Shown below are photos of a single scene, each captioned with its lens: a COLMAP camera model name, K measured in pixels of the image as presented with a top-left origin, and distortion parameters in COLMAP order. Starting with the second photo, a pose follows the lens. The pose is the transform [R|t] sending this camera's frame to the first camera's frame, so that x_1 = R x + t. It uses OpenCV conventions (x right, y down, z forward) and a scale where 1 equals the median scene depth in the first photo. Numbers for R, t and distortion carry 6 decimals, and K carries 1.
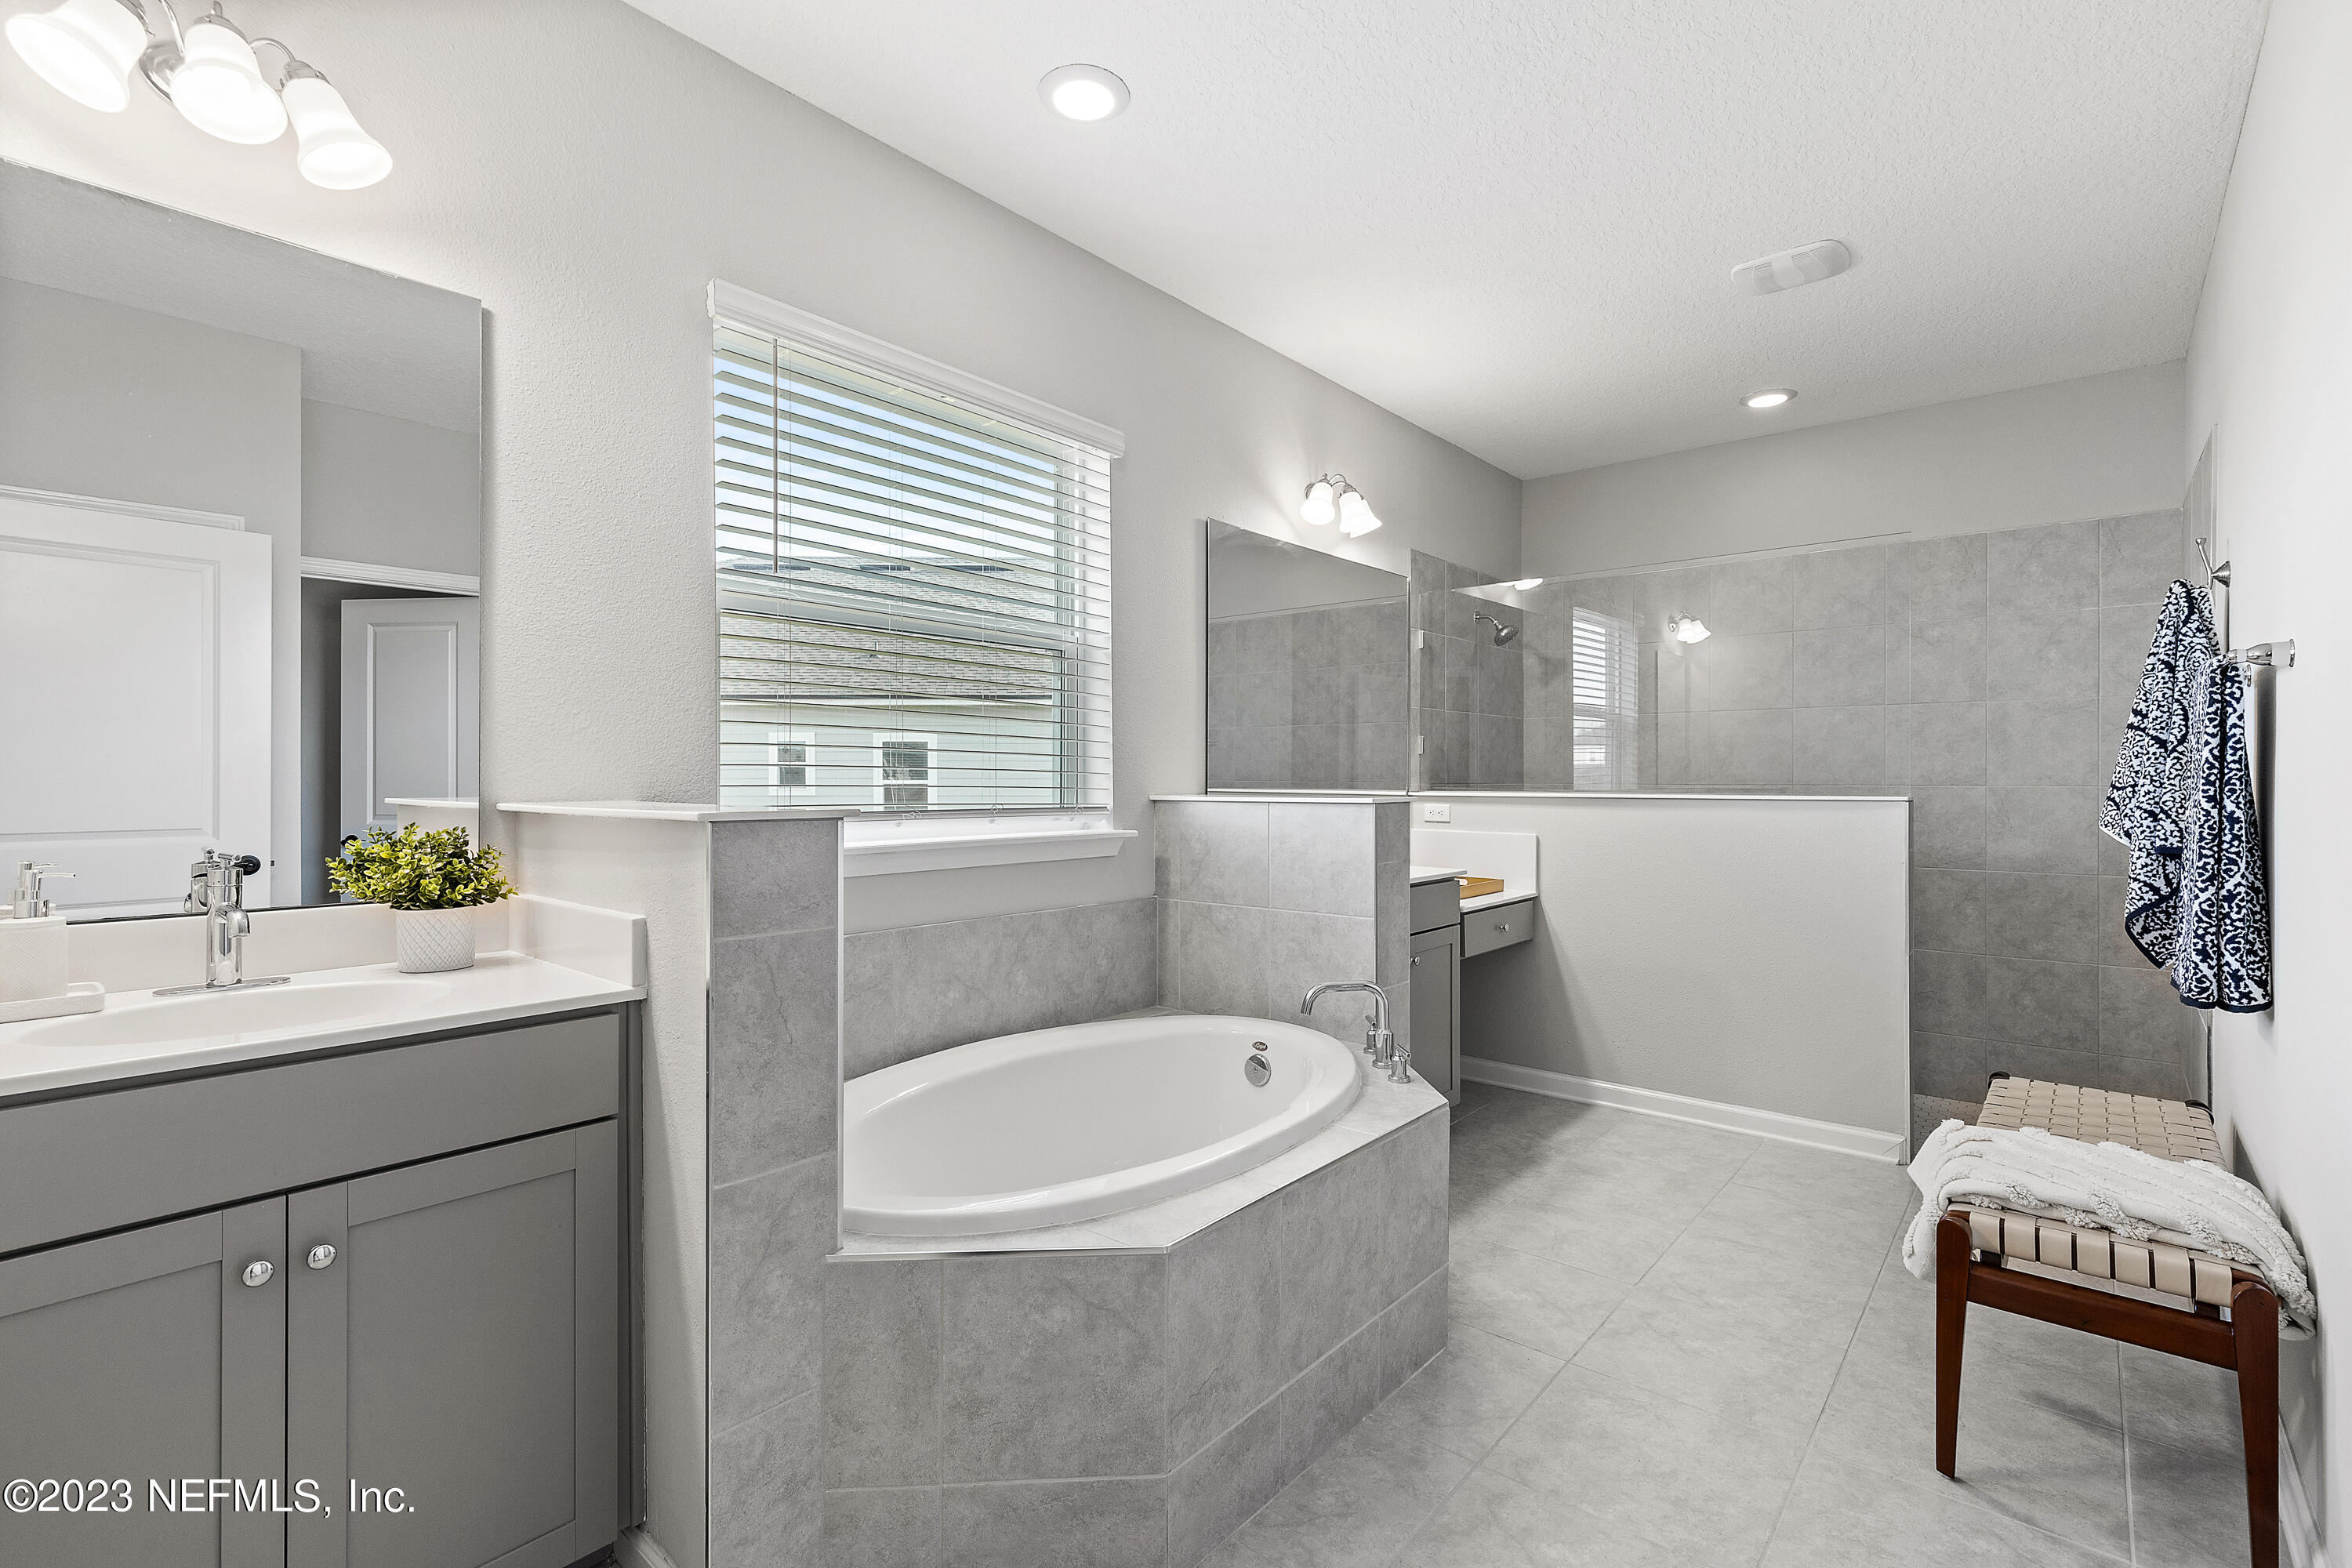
lens RADIAL K [[1071.5, 0, 1174.0], [0, 1071.5, 779.0], [0, 0, 1]] dist [0.004883, -0.000686]
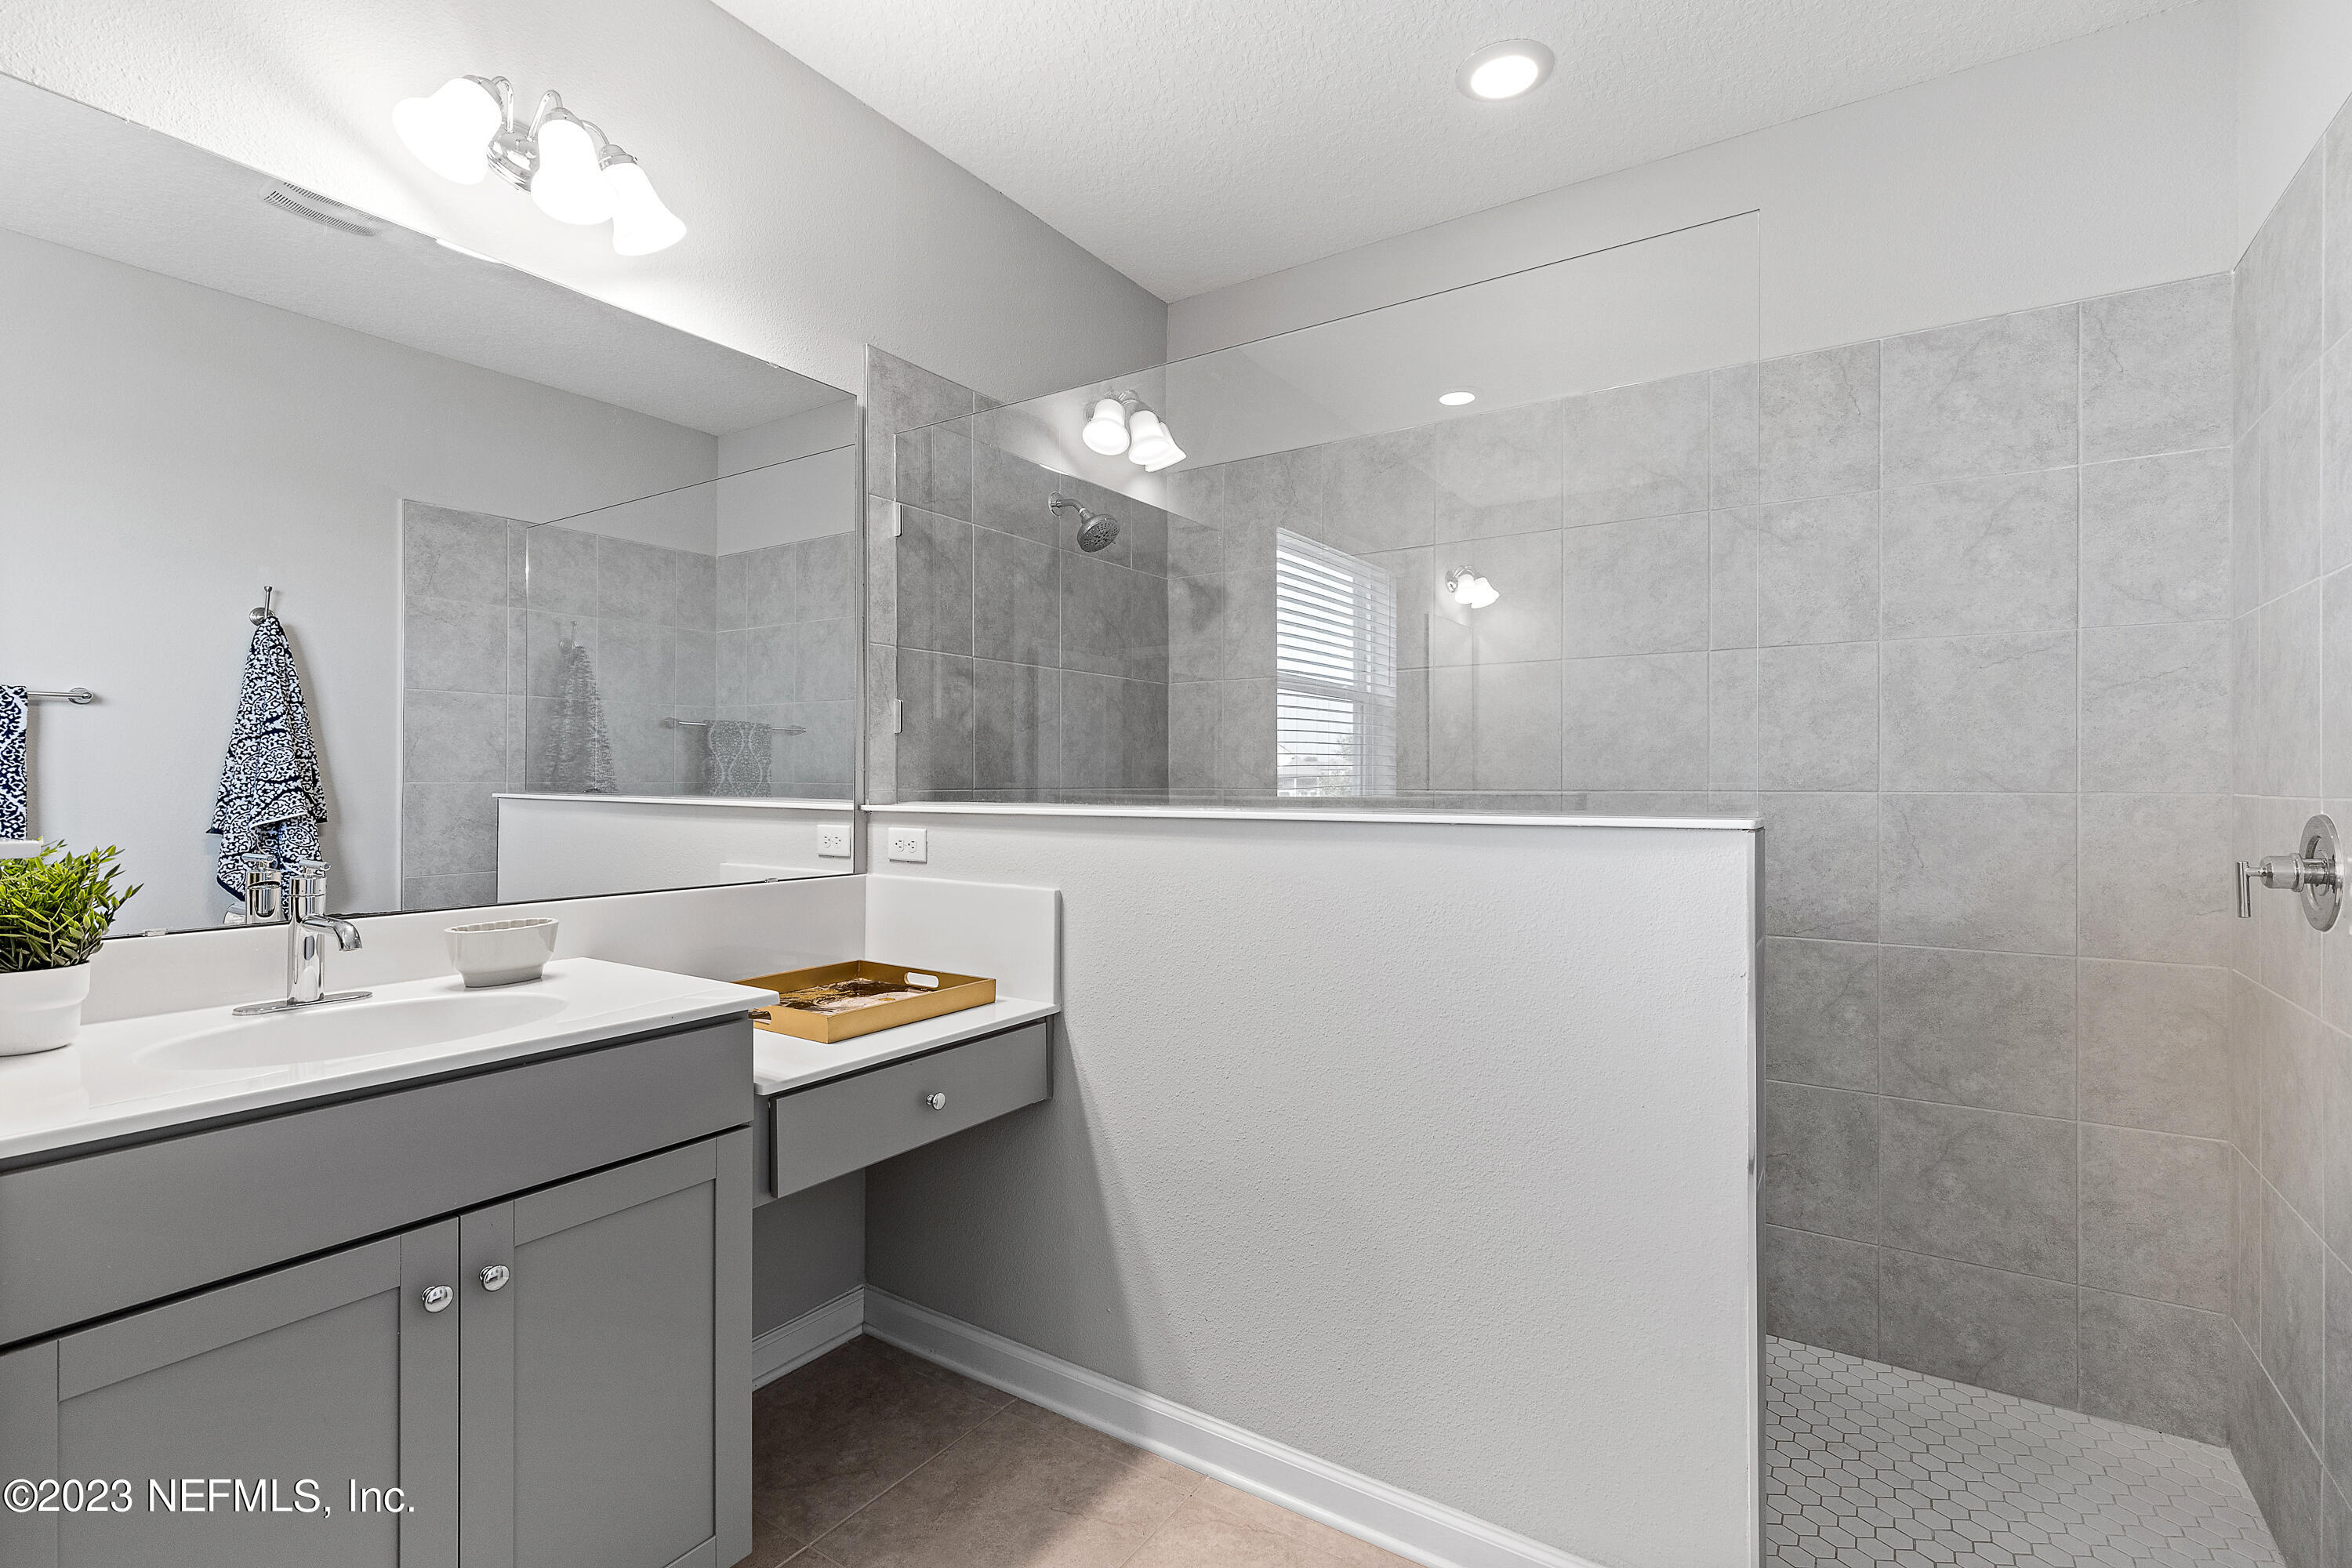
lens RADIAL K [[1089.6, 0, 1137.7], [0, 1089.6, 780.9], [0, 0, 1]] dist [0.001643, 0.000462]
pose [[0.994652, 0.000738, 0.103276, 0.311518], [-0.000738, 1.000000, -0.000036, 0.000813], [-0.103276, -0.000041, 0.994653, 0.471877]]
